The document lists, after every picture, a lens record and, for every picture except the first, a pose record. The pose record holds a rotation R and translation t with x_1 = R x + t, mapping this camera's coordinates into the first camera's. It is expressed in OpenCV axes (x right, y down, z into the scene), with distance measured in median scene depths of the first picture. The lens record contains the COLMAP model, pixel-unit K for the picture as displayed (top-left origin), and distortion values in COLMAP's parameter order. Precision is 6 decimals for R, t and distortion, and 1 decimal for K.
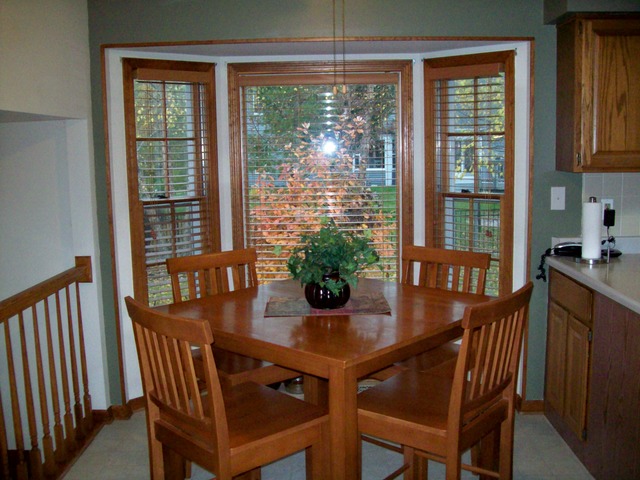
lens RADIAL K [[691.8, 0, 319.7], [0, 691.8, 236.4], [0, 0, 1]] dist [-0.091342, 0.000000]
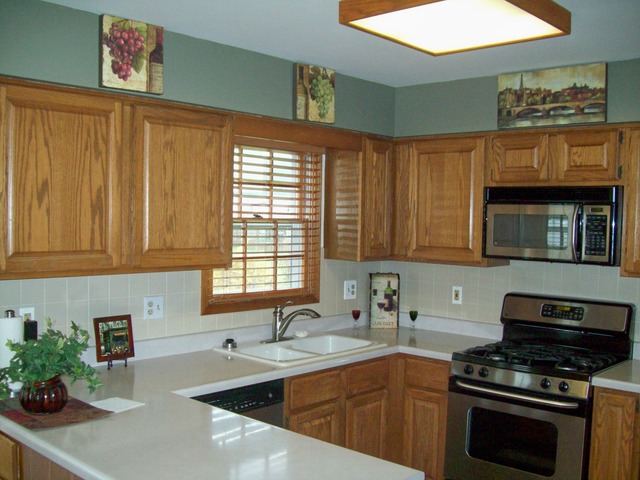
lens RADIAL K [[691.8, 0, 319.1], [0, 691.8, 237.9], [0, 0, 1]] dist [-0.091342, 0.000000]
pose [[0.690237, 0.020400, 0.723296, 0.087510], [0.085784, 0.990246, -0.109793, -0.026340], [-0.718480, 0.137831, 0.681754, 0.218927]]
